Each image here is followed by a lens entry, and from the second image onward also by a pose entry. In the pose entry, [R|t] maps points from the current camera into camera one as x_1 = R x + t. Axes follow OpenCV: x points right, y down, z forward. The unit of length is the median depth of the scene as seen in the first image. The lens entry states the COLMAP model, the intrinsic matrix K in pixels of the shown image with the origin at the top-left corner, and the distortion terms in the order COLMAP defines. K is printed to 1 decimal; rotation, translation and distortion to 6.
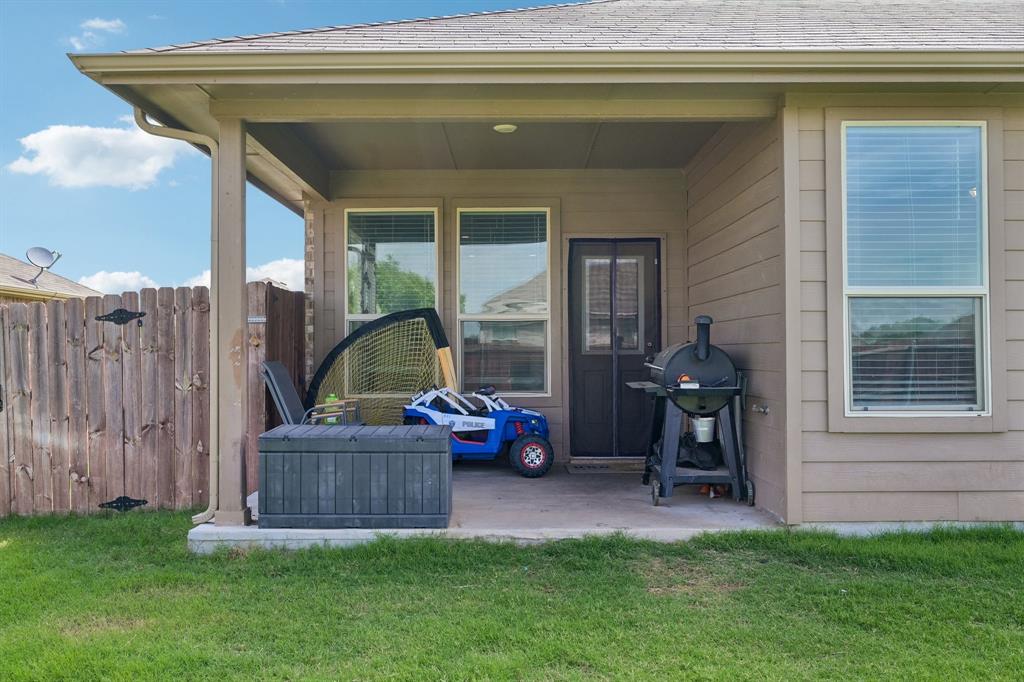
lens RADIAL K [[856.2, 0, 512.0], [0, 856.2, 341.0], [0, 0, 1]] dist [0.004326, -0.000880]
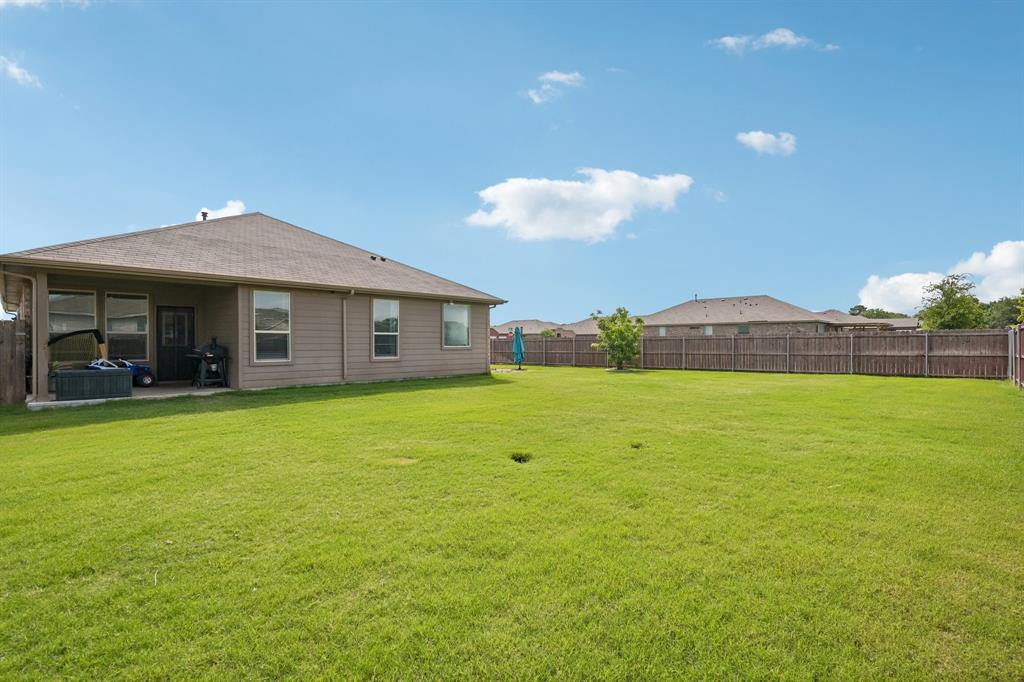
lens RADIAL K [[467.1, 0, 512.1], [0, 467.1, 345.3], [0, 0, 1]] dist [0.000164, -0.000209]
pose [[0.677856, 0.000547, 0.735195, -0.369512], [-0.016994, 0.999744, 0.014925, -0.041047], [-0.734999, -0.022611, 0.677692, -1.248564]]
